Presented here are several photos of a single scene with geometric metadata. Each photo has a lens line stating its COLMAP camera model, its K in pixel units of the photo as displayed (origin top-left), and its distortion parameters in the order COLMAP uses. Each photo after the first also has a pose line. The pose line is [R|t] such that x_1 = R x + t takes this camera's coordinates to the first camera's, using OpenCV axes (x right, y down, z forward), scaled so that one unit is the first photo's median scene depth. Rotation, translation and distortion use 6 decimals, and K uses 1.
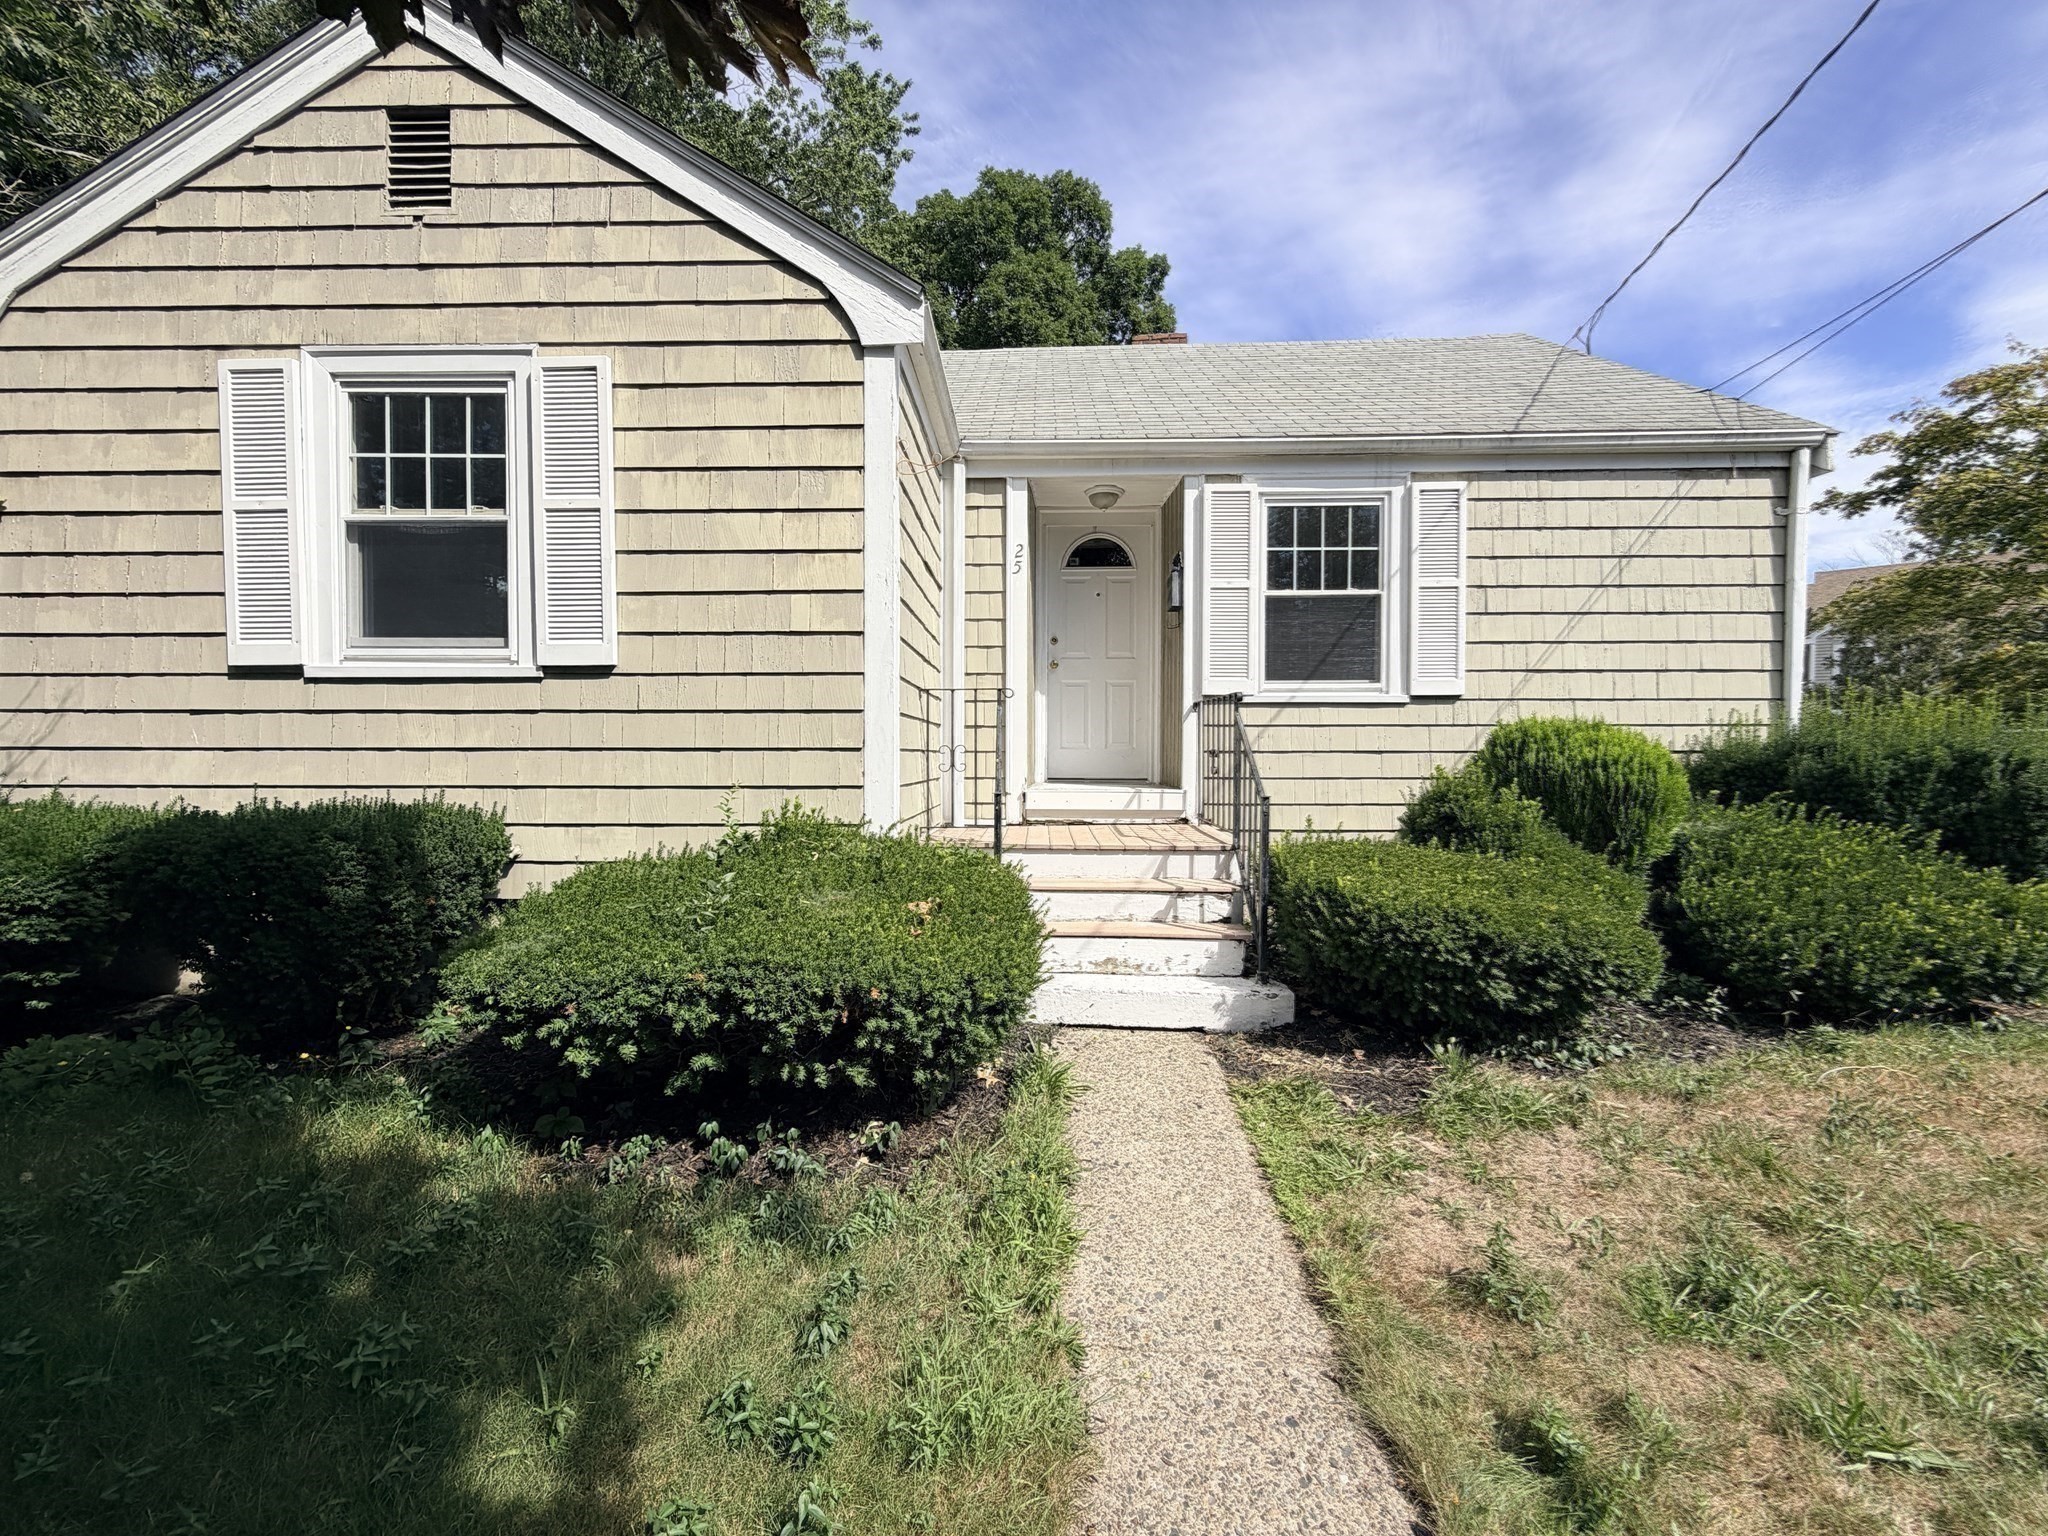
lens RADIAL K [[817.3, 0, 1017.3], [0, 817.3, 763.2], [0, 0, 1]] dist [-0.000224, -0.000272]
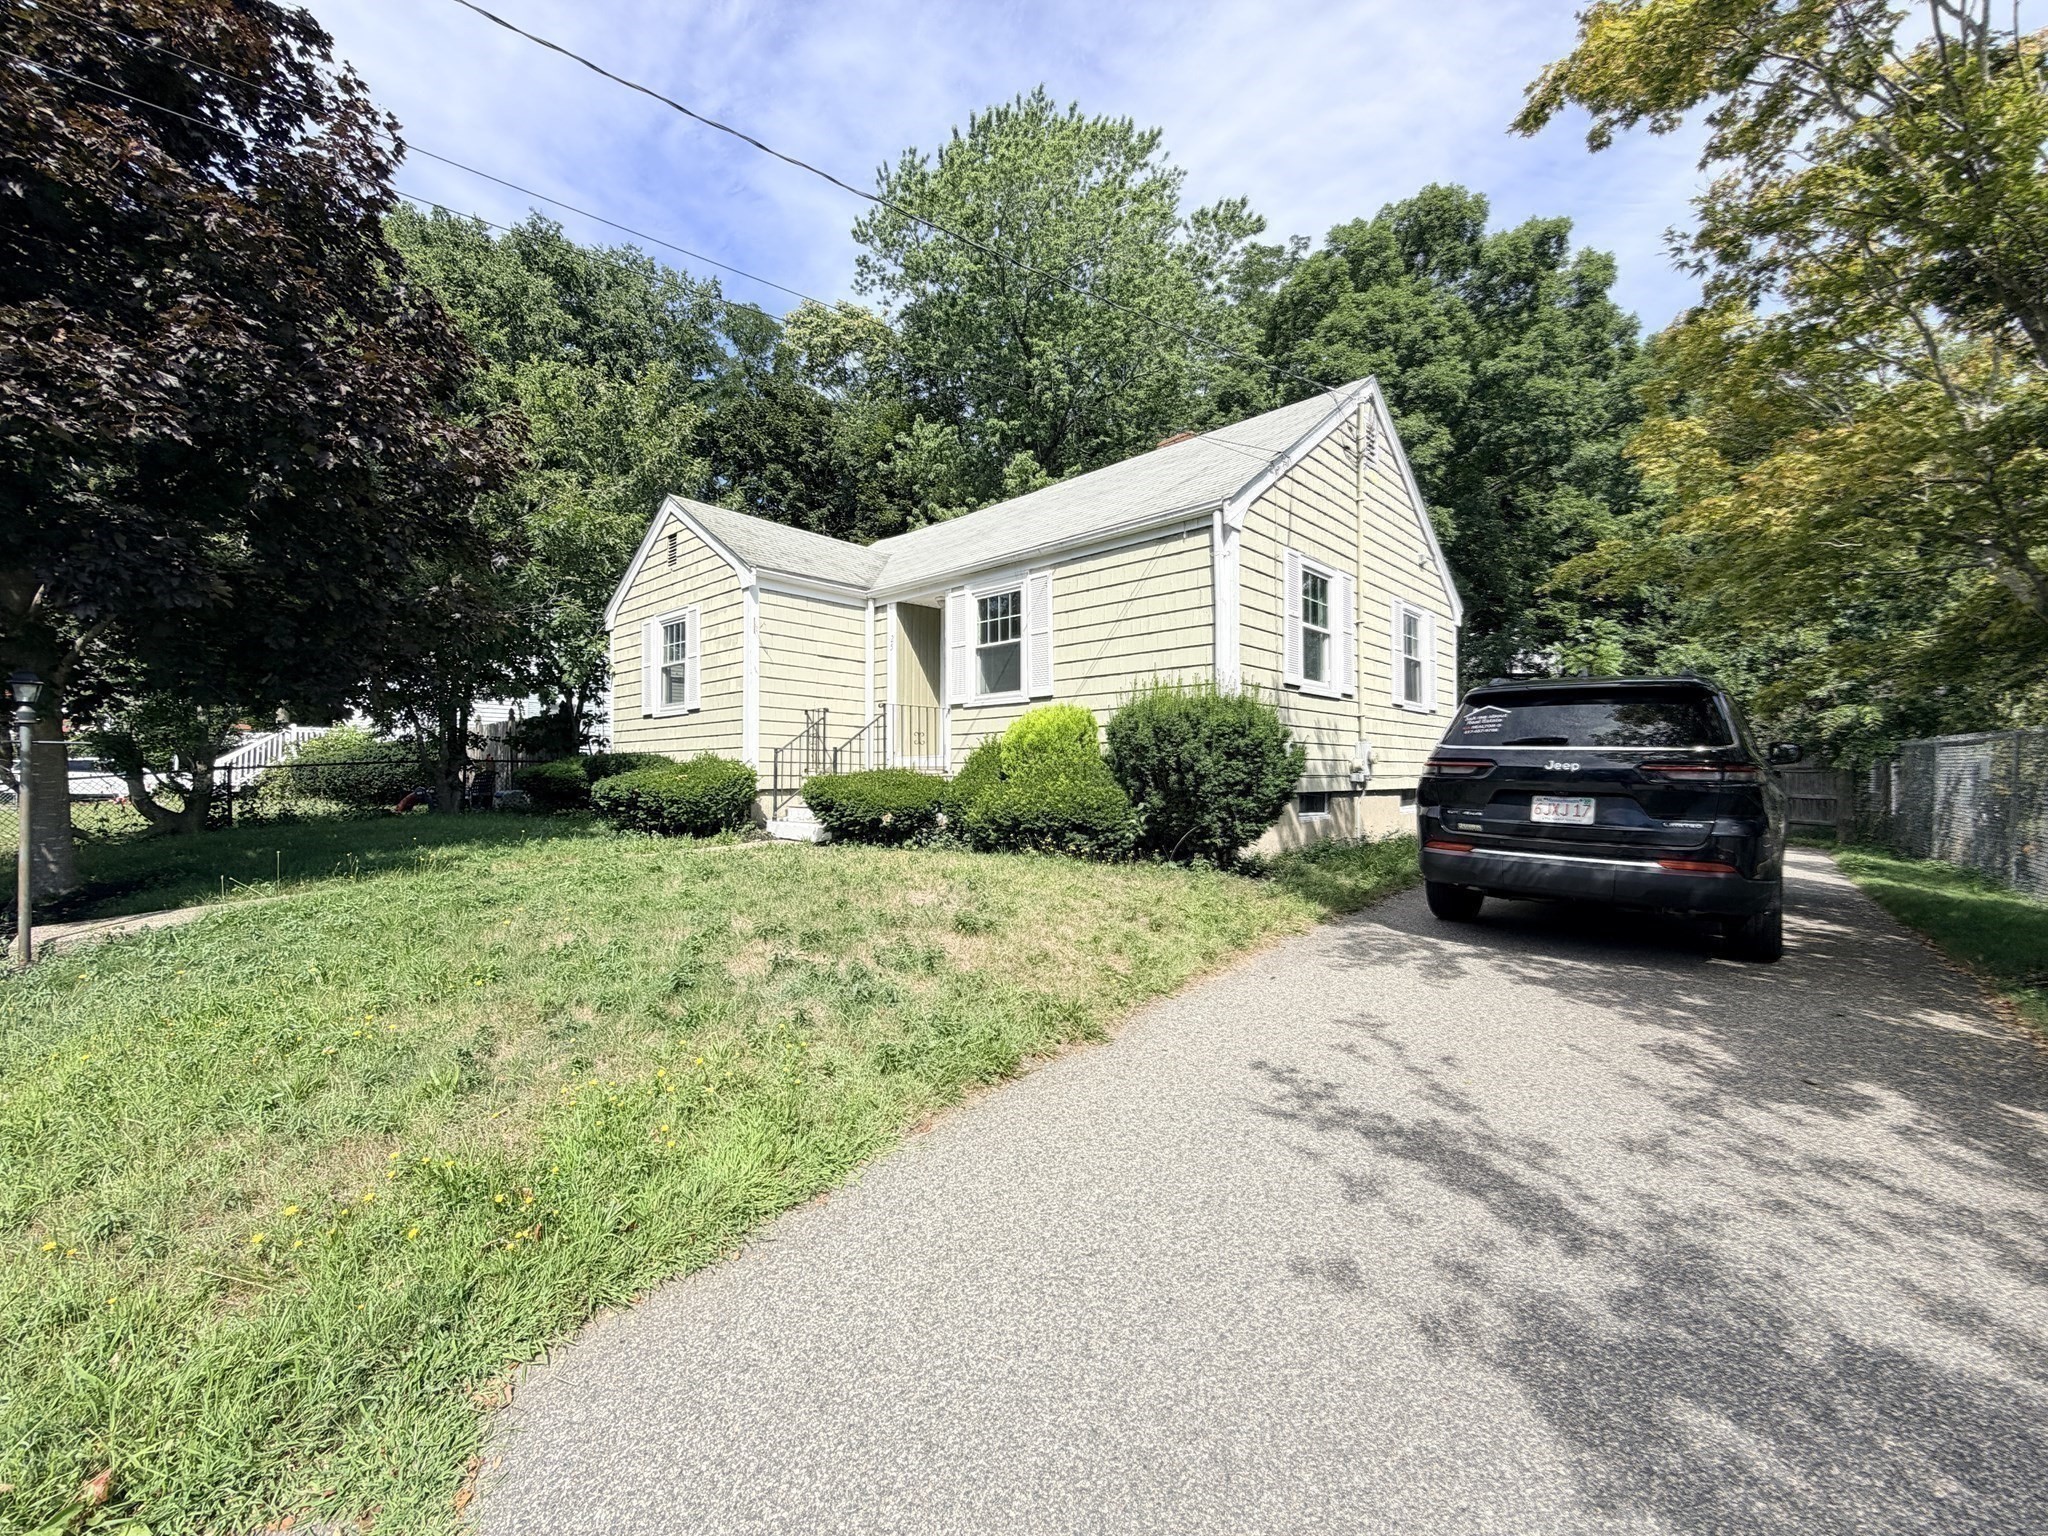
lens RADIAL K [[817.3, 0, 1017.3], [0, 817.3, 763.2], [0, 0, 1]] dist [-0.000224, -0.000272]
pose [[0.749825, -0.014745, -0.661471, 1.590838], [-0.014587, 0.999140, -0.038807, 0.123425], [0.661475, 0.038748, 0.748966, -0.303715]]
